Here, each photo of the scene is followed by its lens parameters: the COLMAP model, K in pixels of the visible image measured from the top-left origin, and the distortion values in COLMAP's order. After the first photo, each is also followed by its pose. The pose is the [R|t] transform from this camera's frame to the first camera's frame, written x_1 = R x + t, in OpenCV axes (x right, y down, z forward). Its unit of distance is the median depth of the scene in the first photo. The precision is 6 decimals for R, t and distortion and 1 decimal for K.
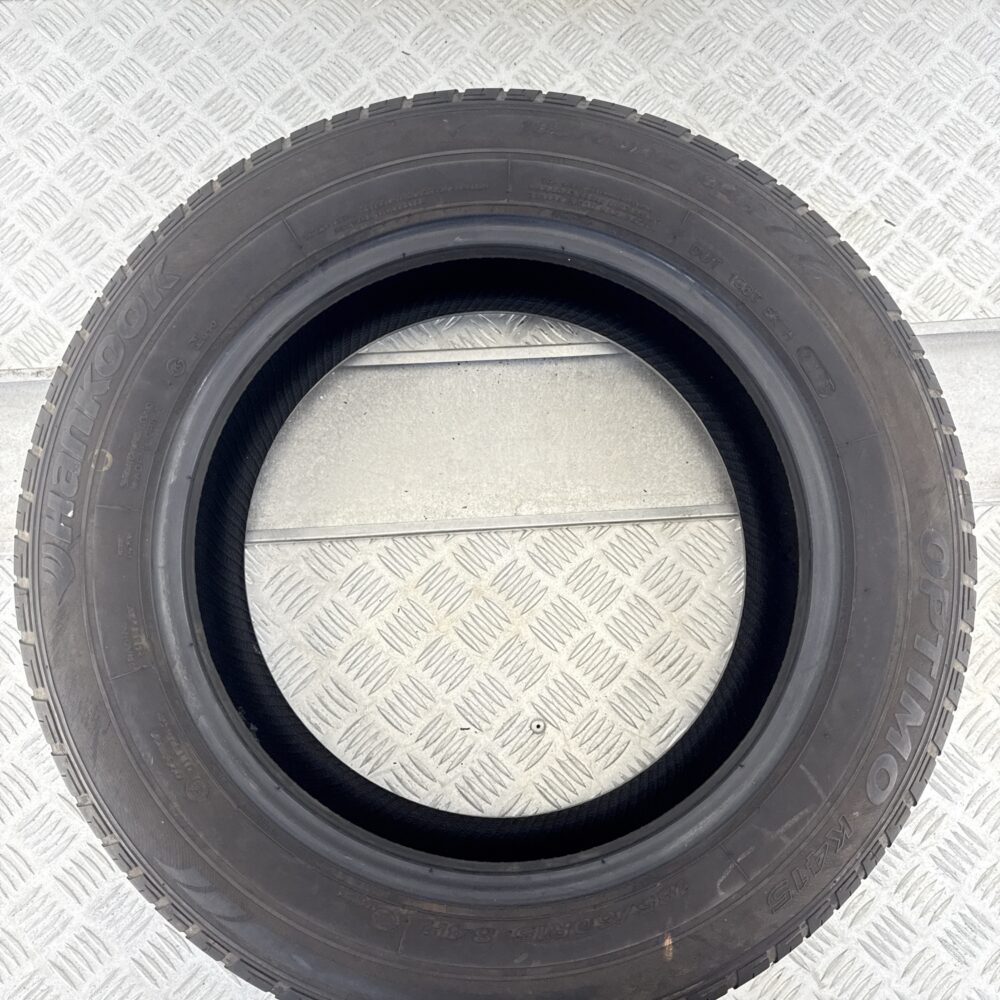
lens RADIAL K [[1004.5, 0, 554.3], [0, 1004.5, 499.8], [0, 0, 1]] dist [0.002732, -0.019104]
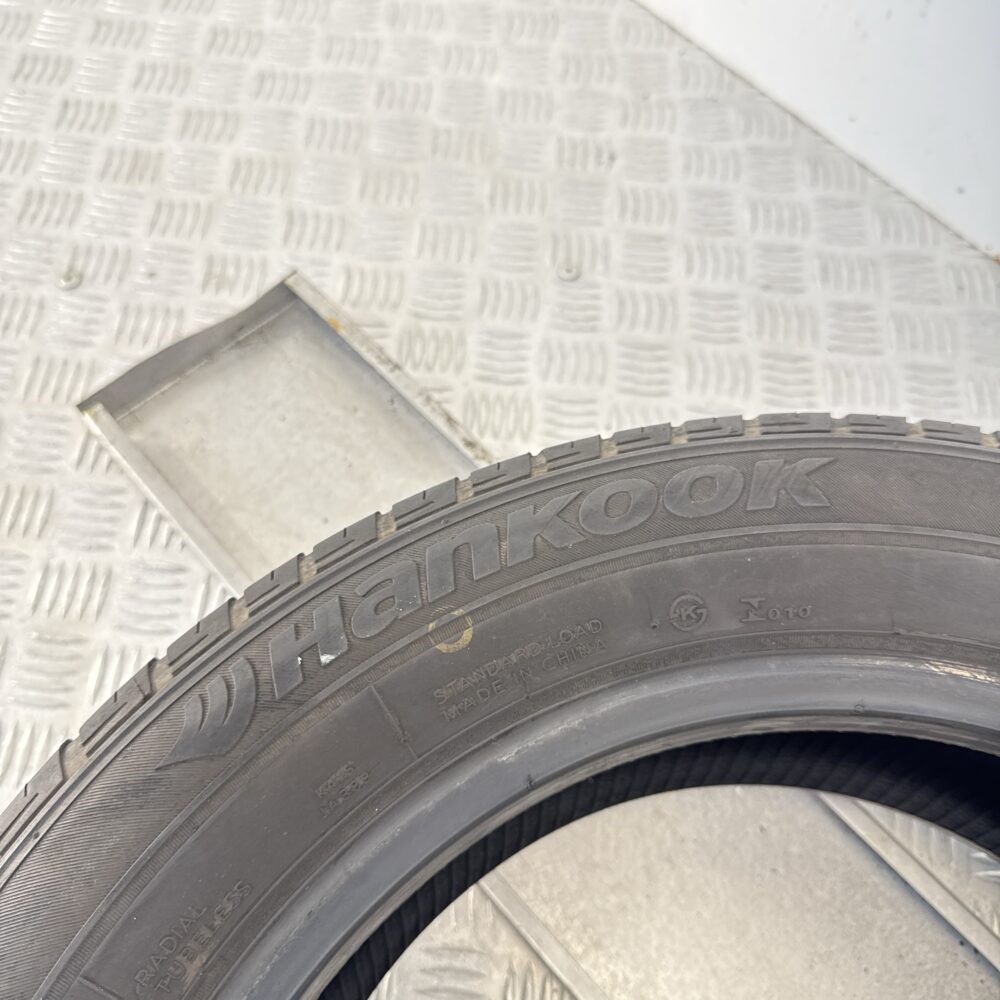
lens RADIAL K [[1004.5, 0, 554.3], [0, 1004.5, 499.8], [0, 0, 1]] dist [0.002732, -0.019104]
pose [[0.648984, 0.680997, -0.339209, -0.290595], [-0.755997, 0.627270, -0.187086, -0.025395], [0.085371, 0.377857, 0.921920, 0.520497]]
